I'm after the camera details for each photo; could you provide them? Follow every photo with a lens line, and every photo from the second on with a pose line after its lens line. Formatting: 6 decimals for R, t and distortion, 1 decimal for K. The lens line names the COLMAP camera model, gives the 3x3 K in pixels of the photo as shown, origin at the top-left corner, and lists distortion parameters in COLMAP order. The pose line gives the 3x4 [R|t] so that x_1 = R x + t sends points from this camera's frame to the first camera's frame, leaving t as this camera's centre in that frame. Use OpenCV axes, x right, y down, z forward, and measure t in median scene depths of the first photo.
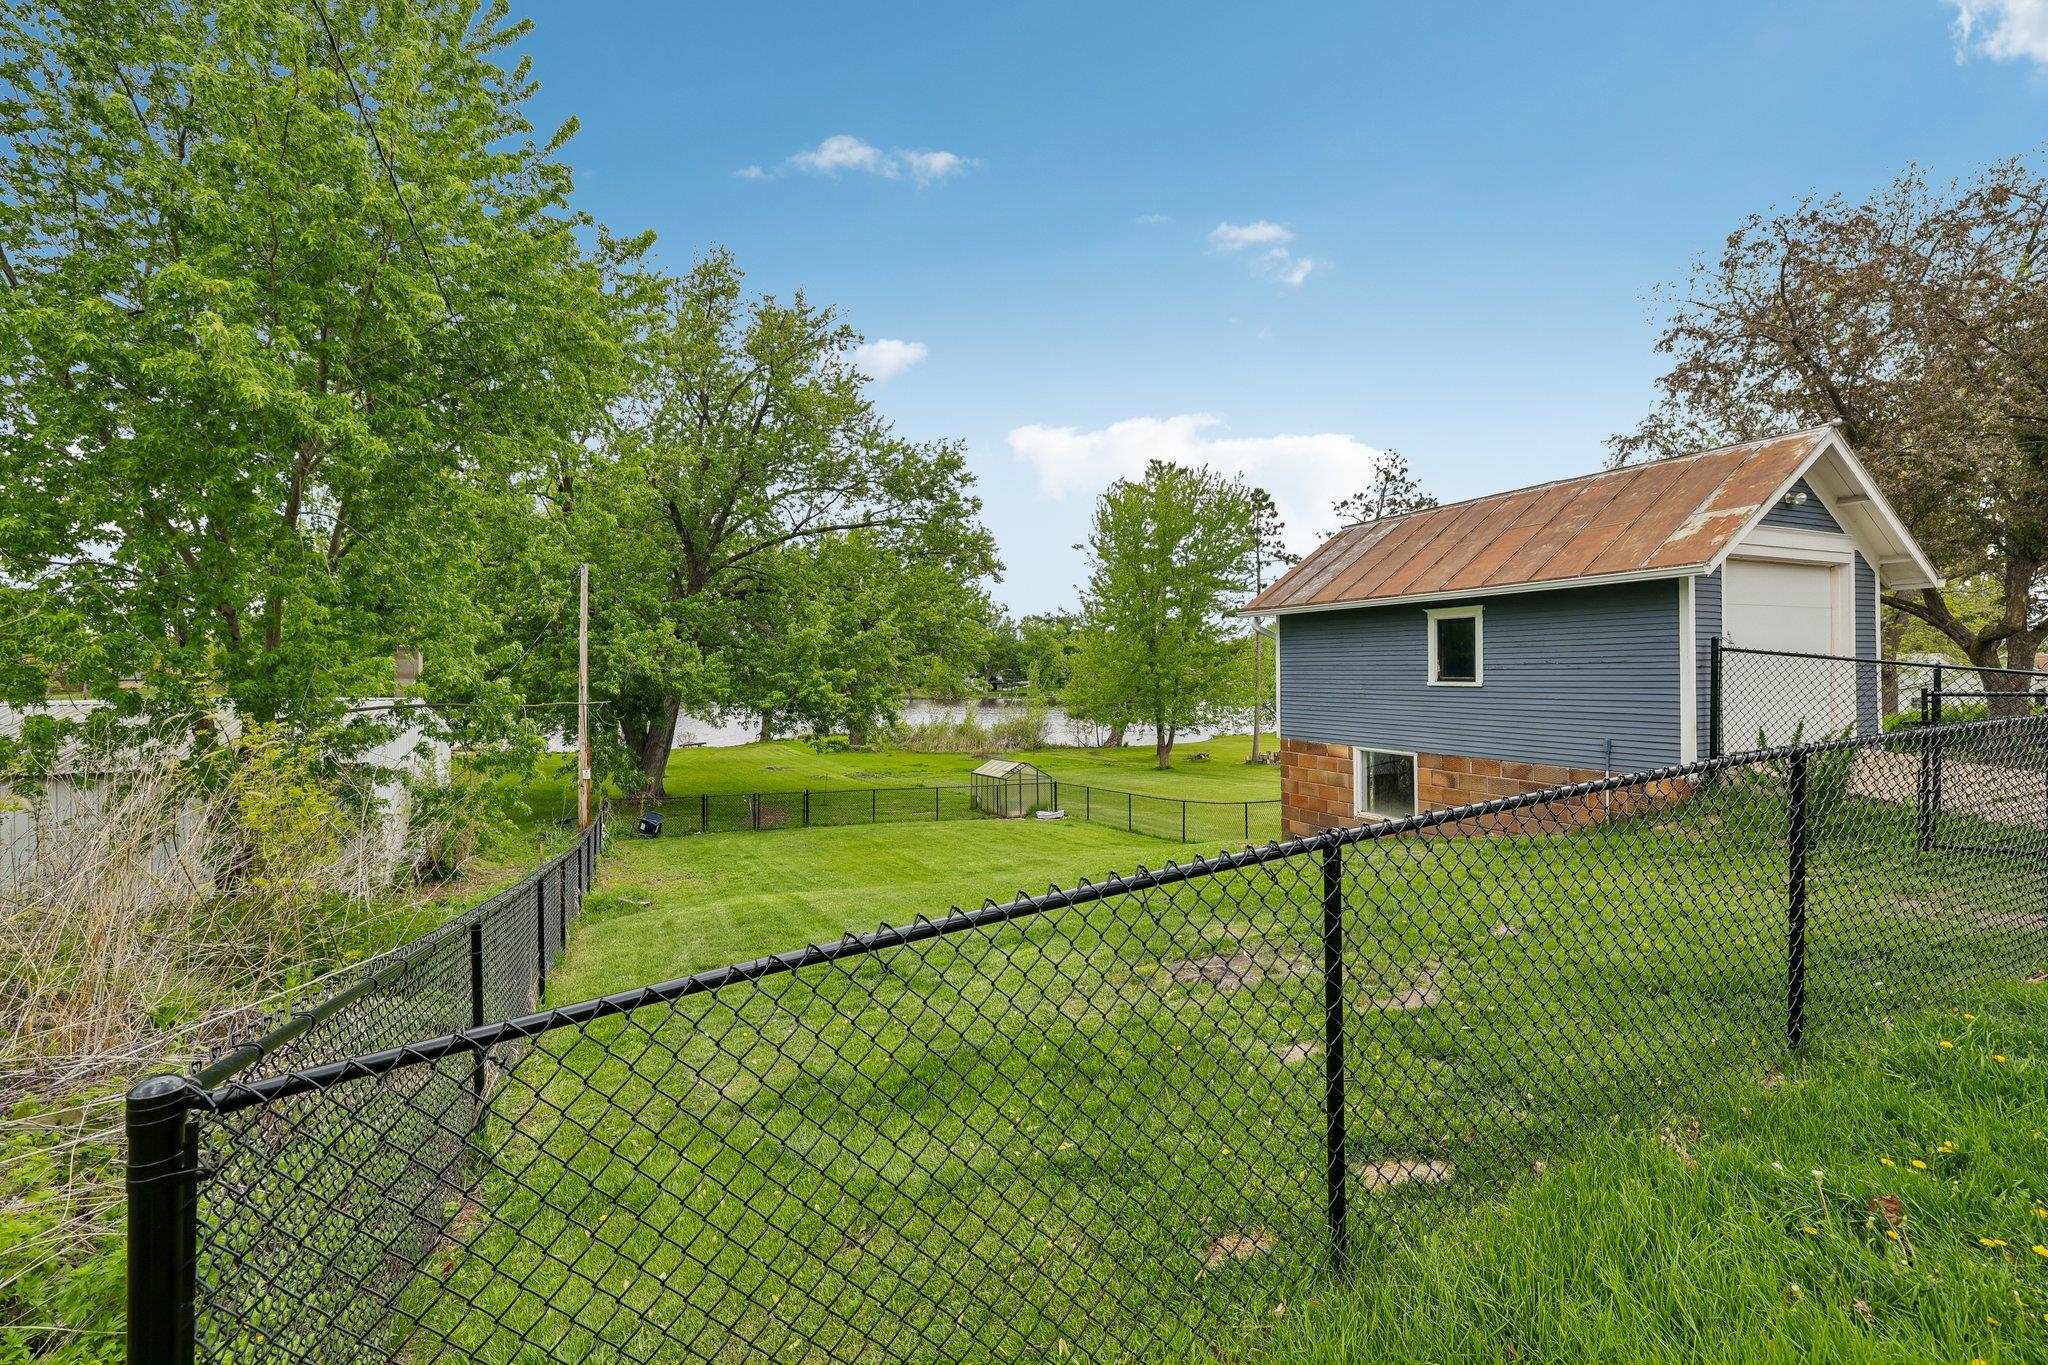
lens RADIAL K [[891.1, 0, 1024.0], [0, 891.1, 682.5], [0, 0, 1]] dist [-0.000239, -0.000010]
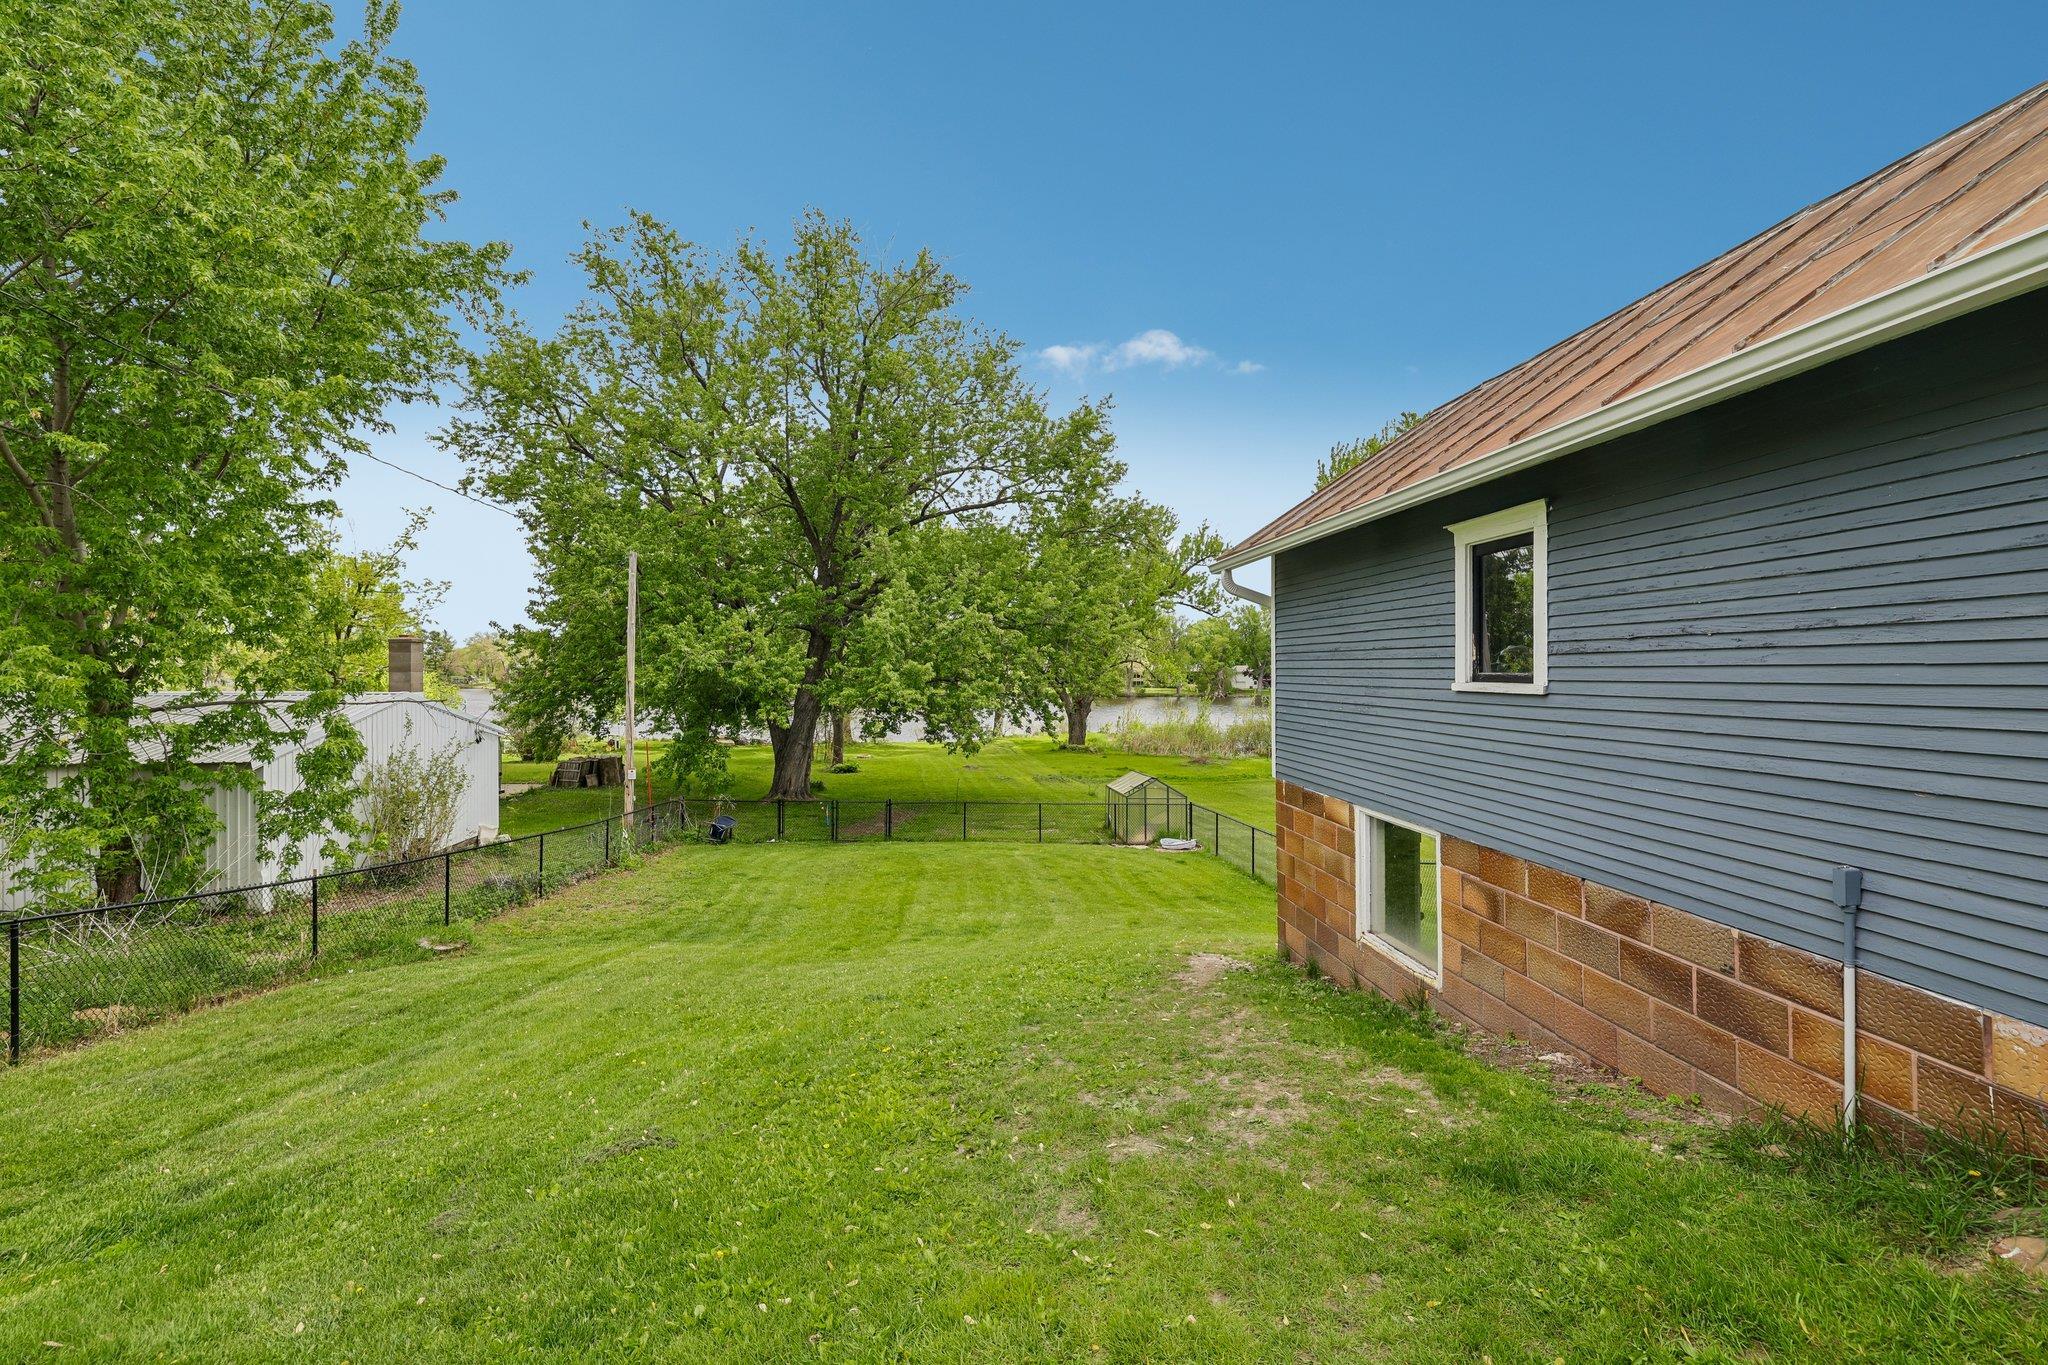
lens RADIAL K [[878.3, 0, 1024.0], [0, 878.3, 682.5], [0, 0, 1]] dist [-0.000363, -0.000044]
pose [[0.945566, 0.009405, -0.325294, 0.334161], [-0.008797, 0.999956, 0.003341, -0.000371], [0.325311, -0.000298, 0.945607, 0.425911]]
